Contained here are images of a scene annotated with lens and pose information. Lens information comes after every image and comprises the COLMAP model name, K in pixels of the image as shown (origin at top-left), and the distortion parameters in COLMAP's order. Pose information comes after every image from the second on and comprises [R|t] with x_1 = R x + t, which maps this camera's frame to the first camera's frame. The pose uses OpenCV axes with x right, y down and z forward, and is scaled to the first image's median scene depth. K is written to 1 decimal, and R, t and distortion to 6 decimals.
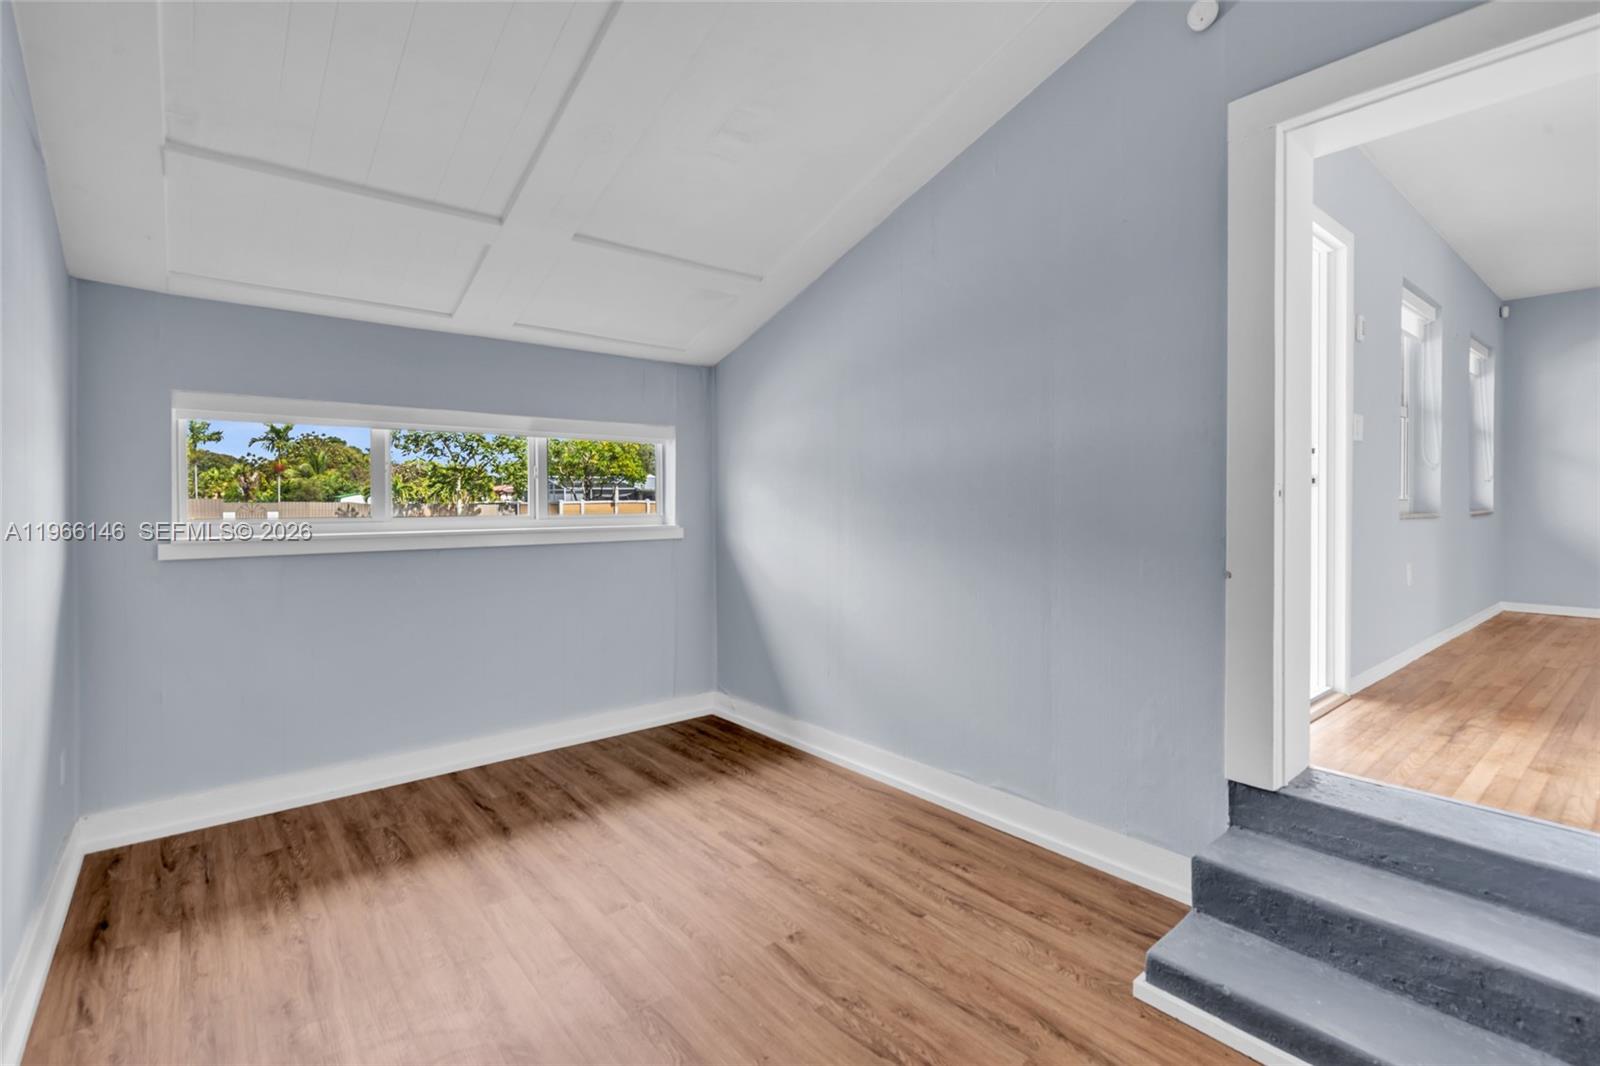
lens RADIAL K [[736.1, 0, 800.6], [0, 736.1, 532.5], [0, 0, 1]] dist [0.004003, 0.000684]
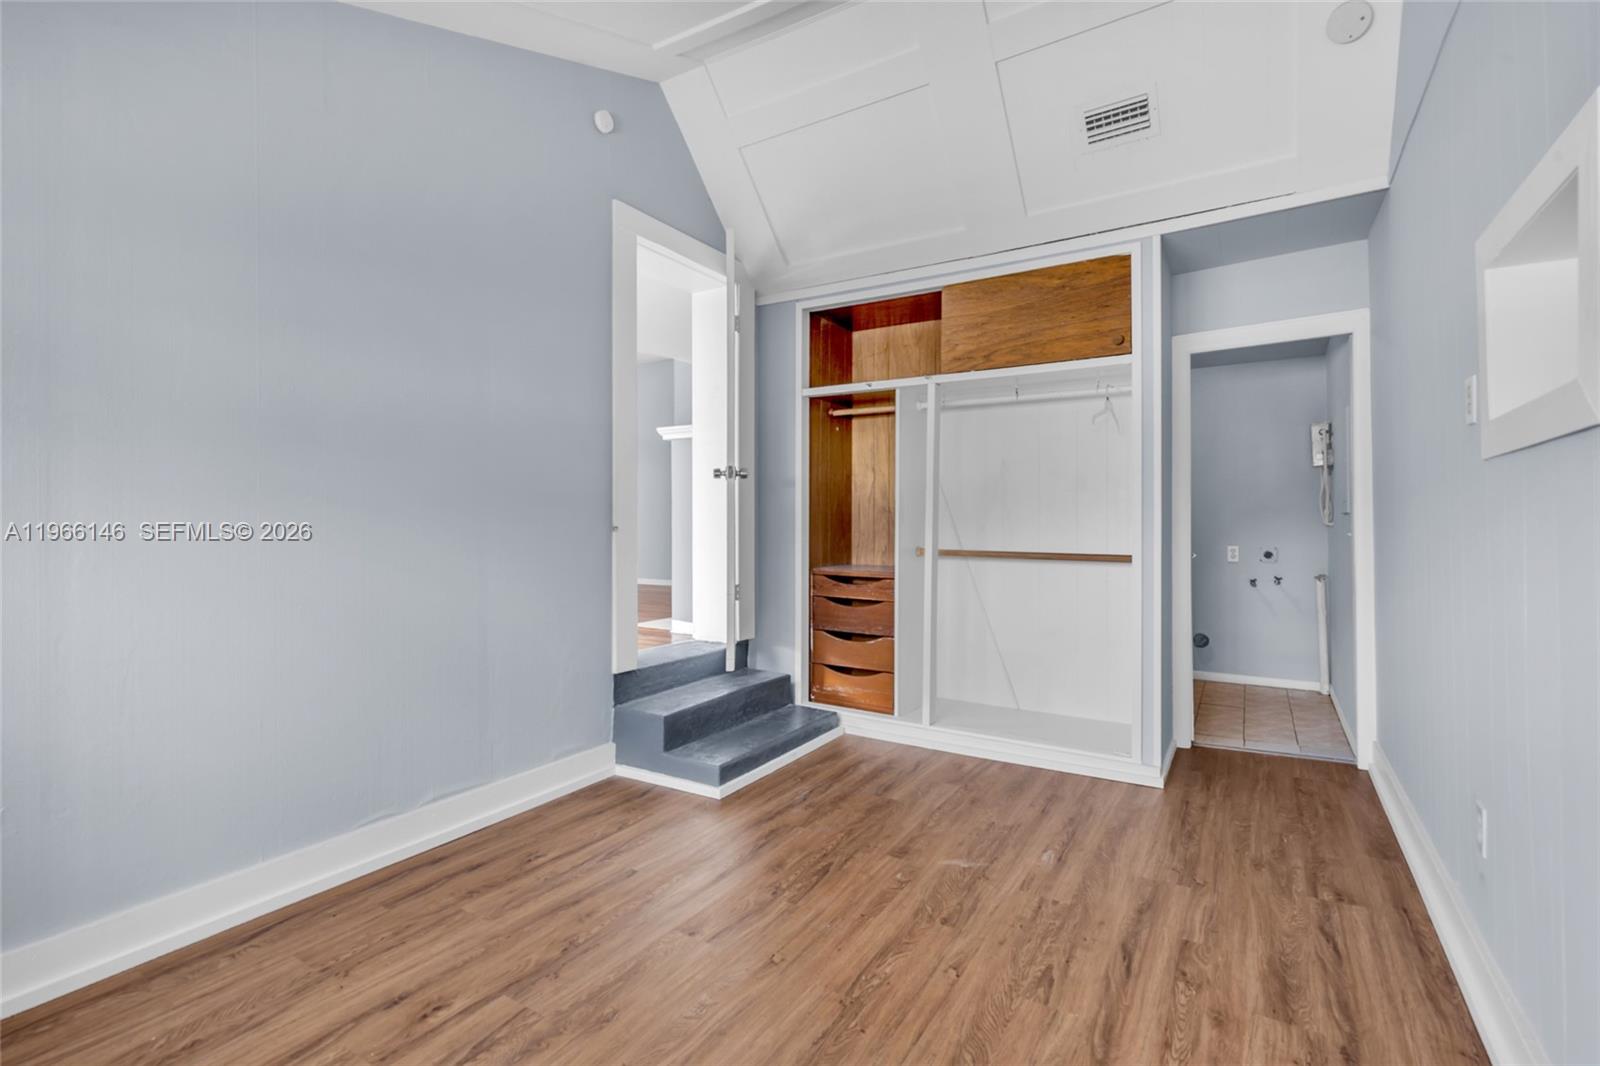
lens RADIAL K [[736.1, 0, 800.6], [0, 736.1, 532.5], [0, 0, 1]] dist [0.004003, 0.000684]
pose [[-0.308994, -0.017331, 0.950906, -0.766513], [0.040890, 0.998667, 0.031488, 0.030182], [-0.950185, 0.048612, -0.307873, 0.956396]]
